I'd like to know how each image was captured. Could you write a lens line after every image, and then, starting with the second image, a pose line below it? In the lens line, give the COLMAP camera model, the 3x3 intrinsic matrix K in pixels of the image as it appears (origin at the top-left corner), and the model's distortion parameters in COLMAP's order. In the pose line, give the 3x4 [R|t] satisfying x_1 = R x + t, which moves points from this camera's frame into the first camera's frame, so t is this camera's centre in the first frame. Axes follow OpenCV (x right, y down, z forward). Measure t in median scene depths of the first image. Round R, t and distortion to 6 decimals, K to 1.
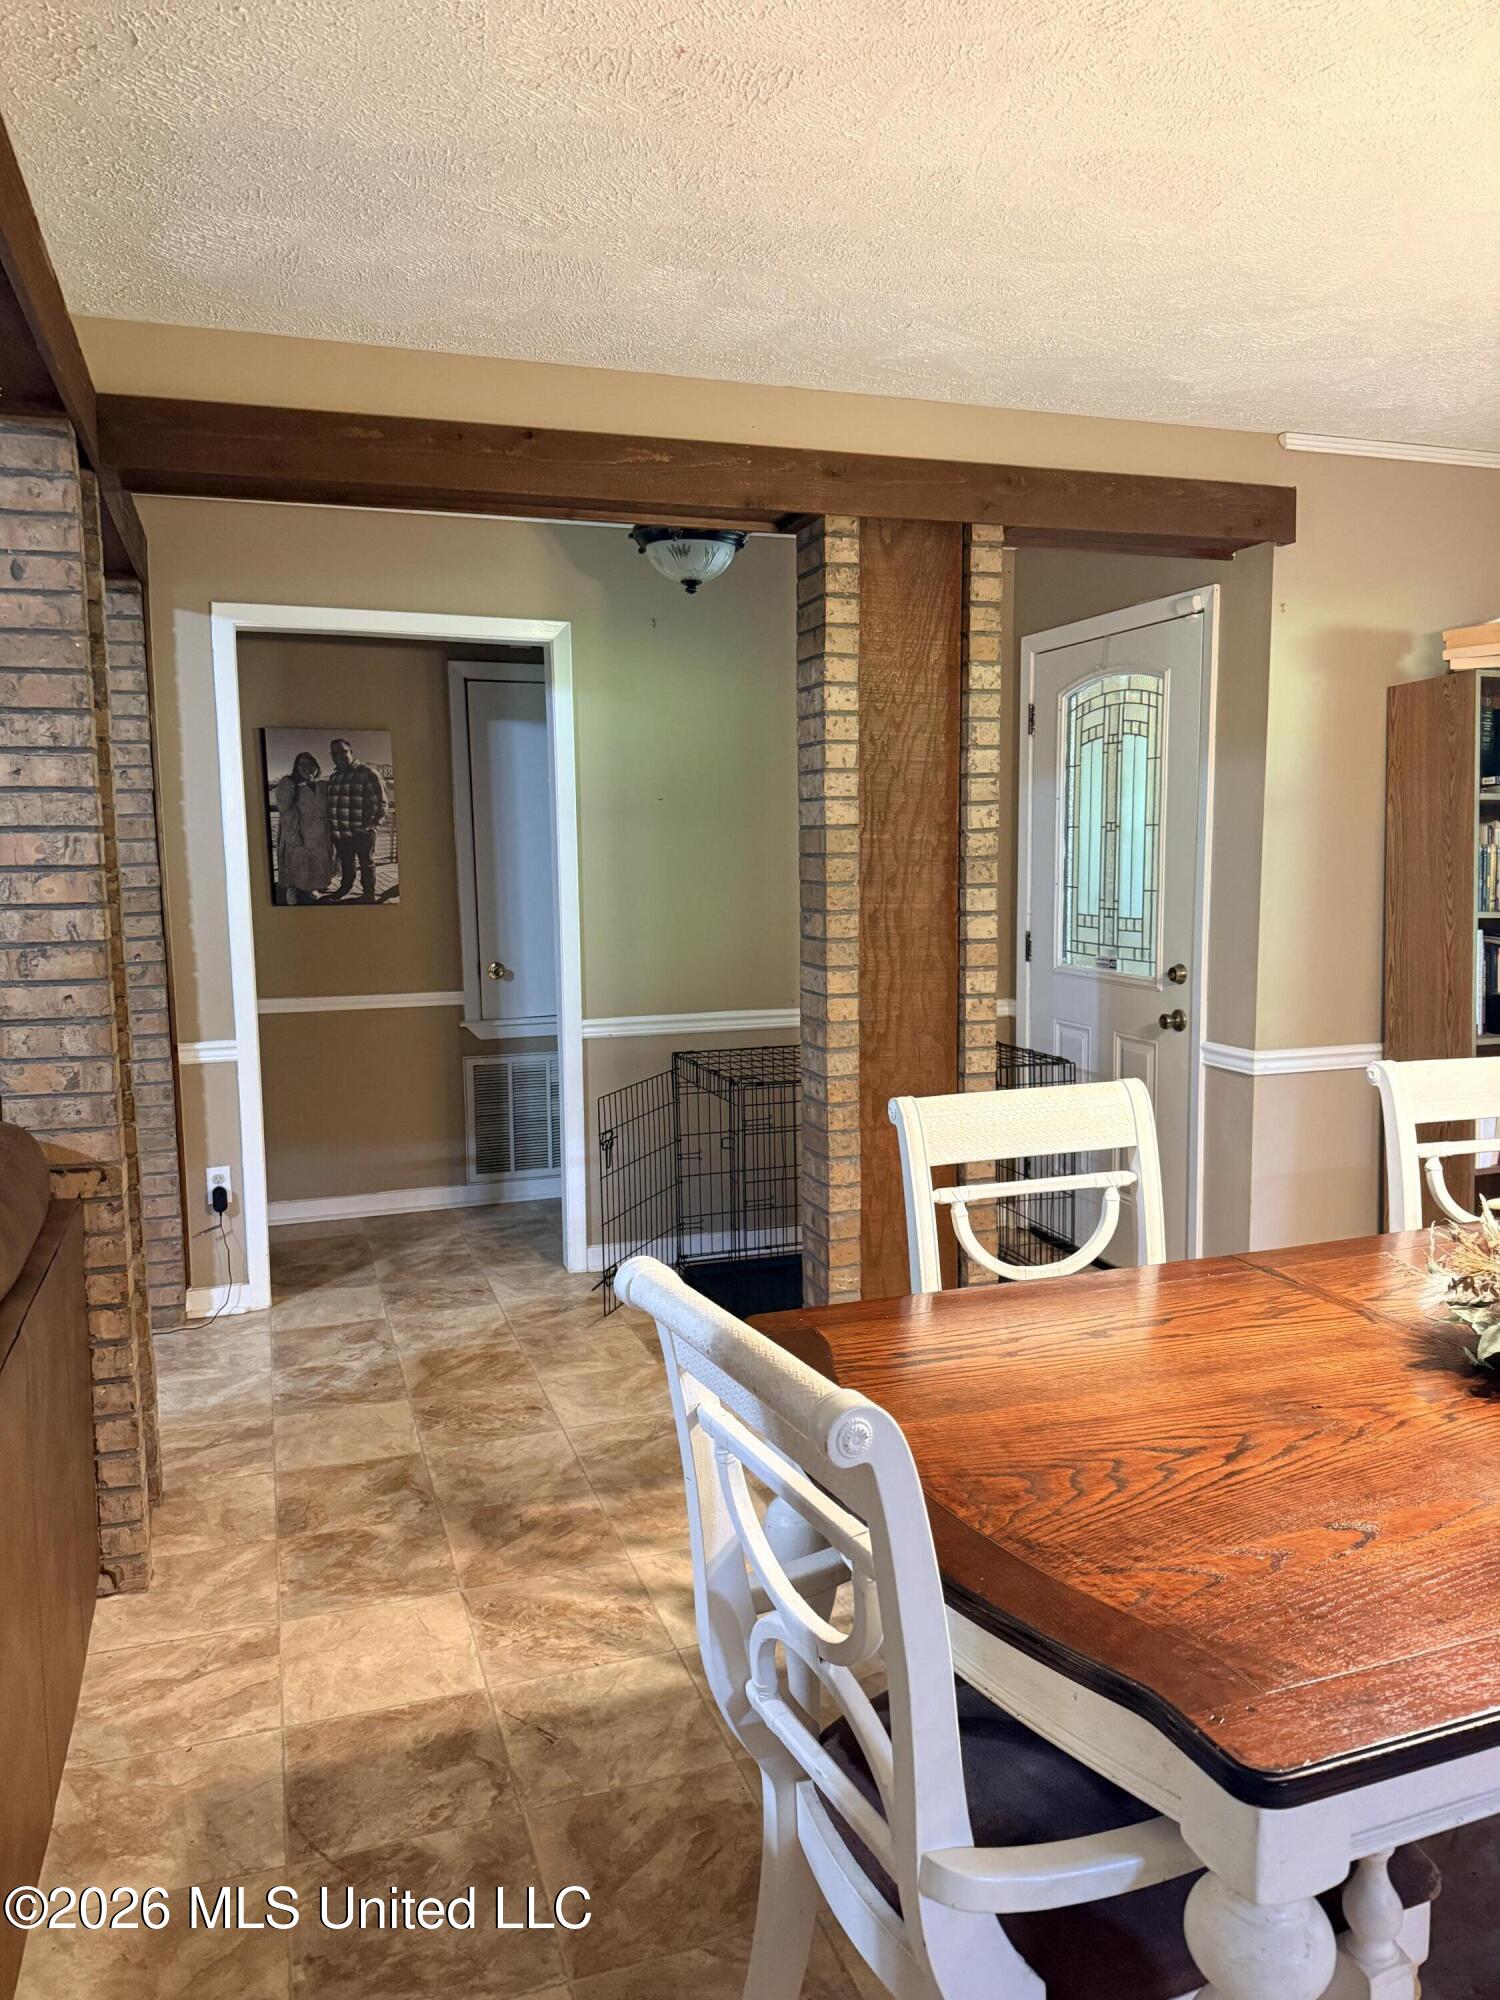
lens RADIAL K [[1407.3, 0, 716.1], [0, 1407.3, 1031.2], [0, 0, 1]] dist [0.067149, -0.092739]
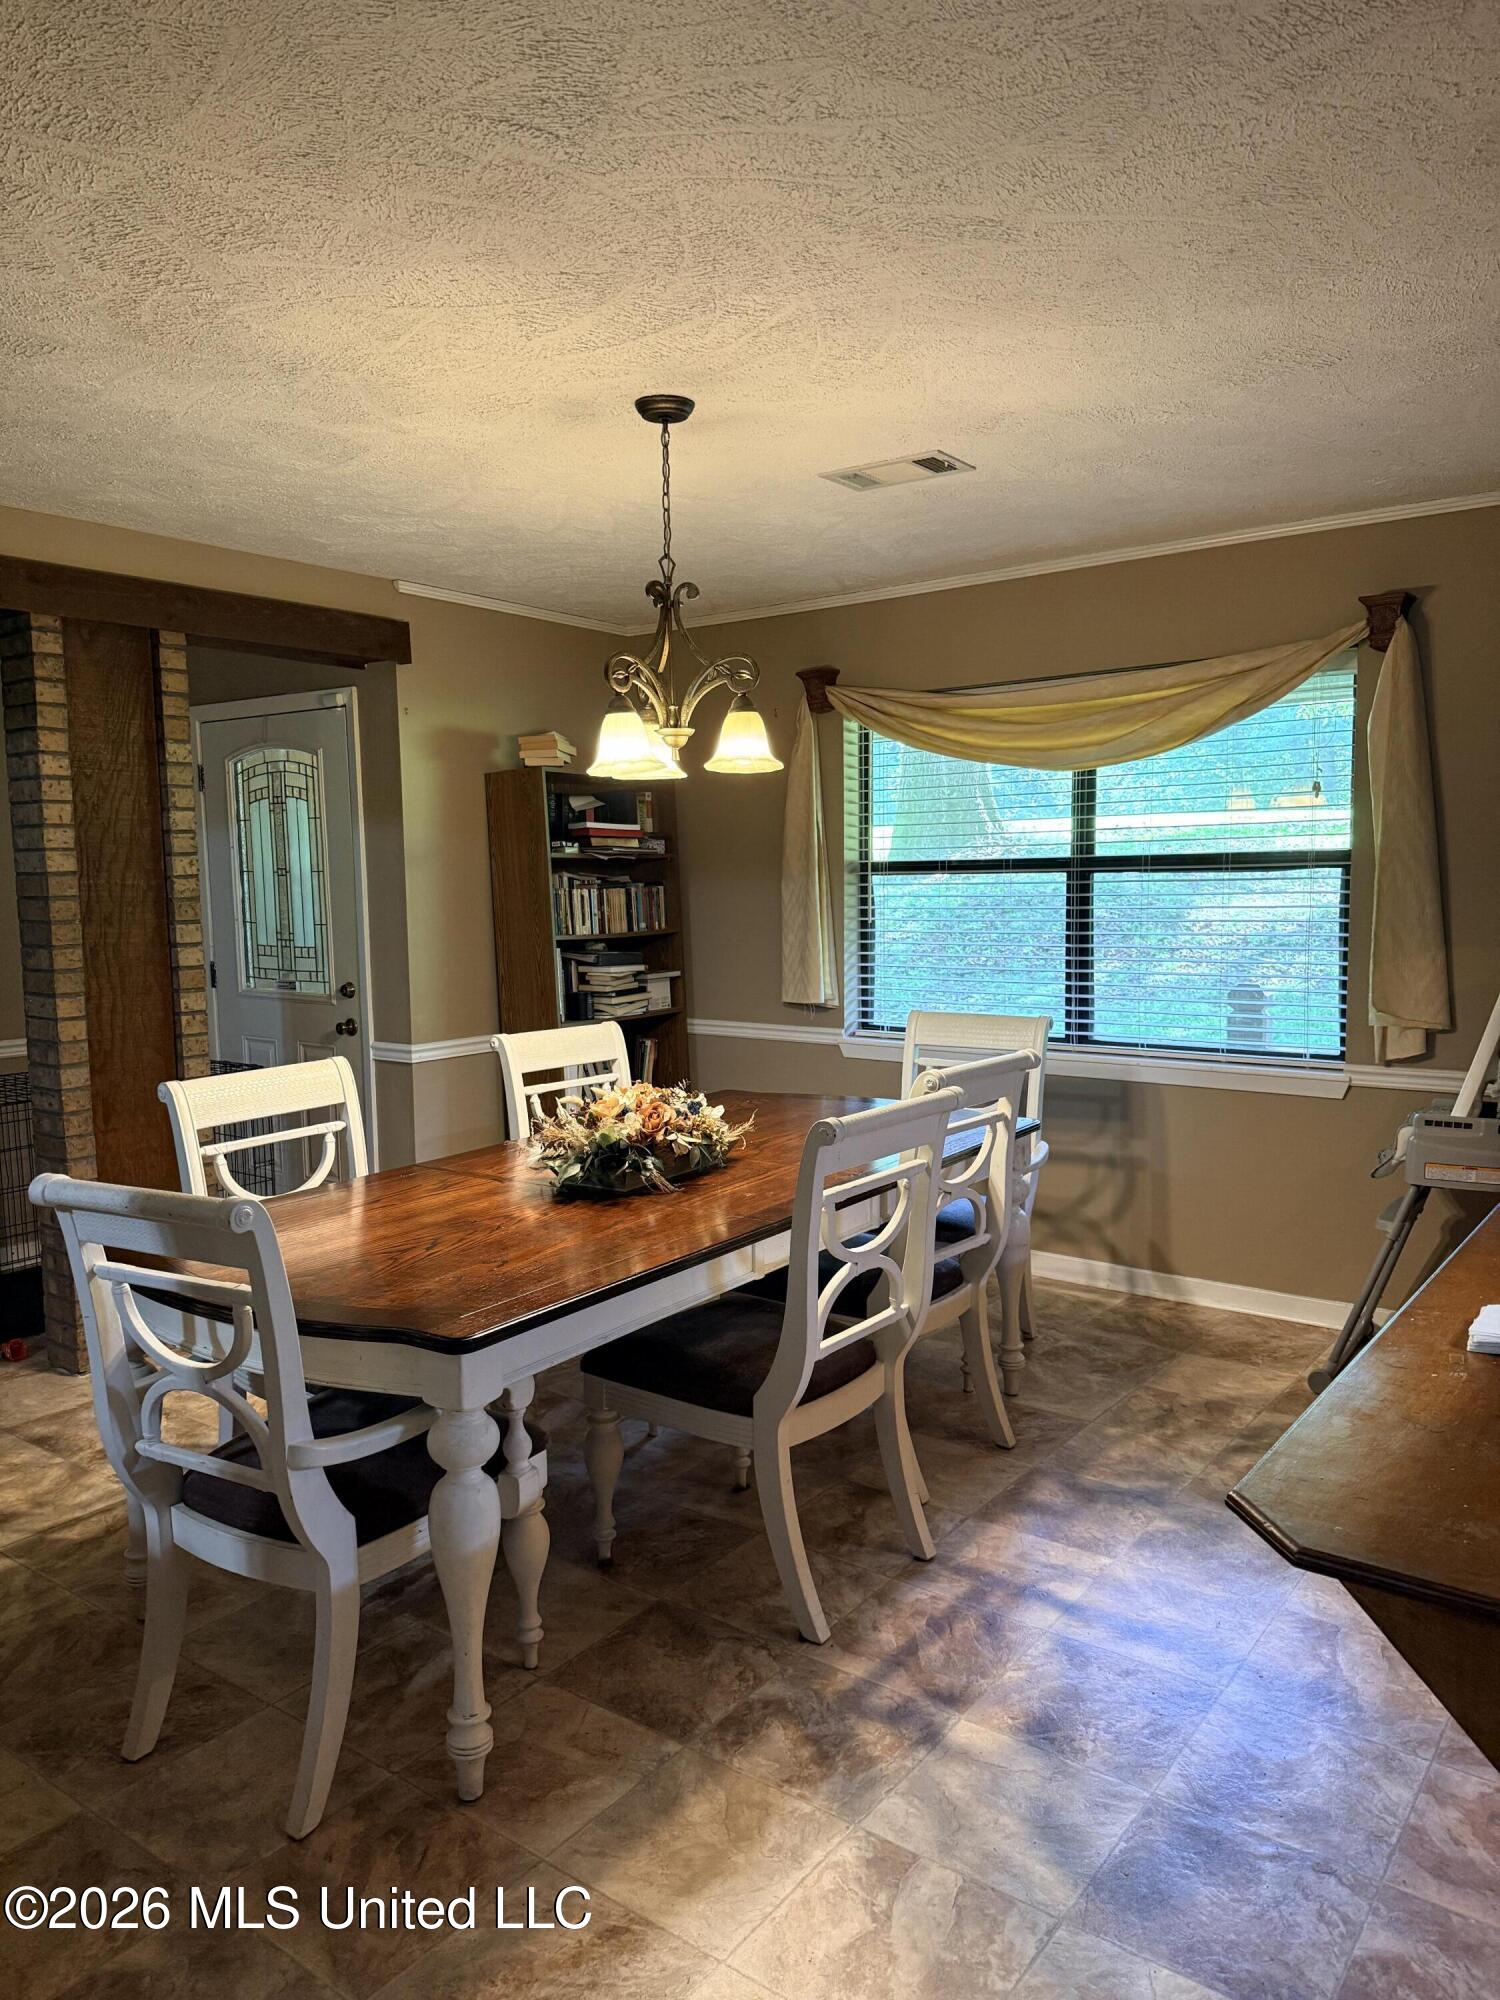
lens RADIAL K [[1407.3, 0, 769.8], [0, 1407.3, 983.3], [0, 0, 1]] dist [0.067149, -0.092739]
pose [[0.809364, -0.044250, 0.585638, -0.126723], [0.079012, 0.996296, -0.033917, 0.030480], [-0.581968, 0.073724, 0.809863, -0.280768]]
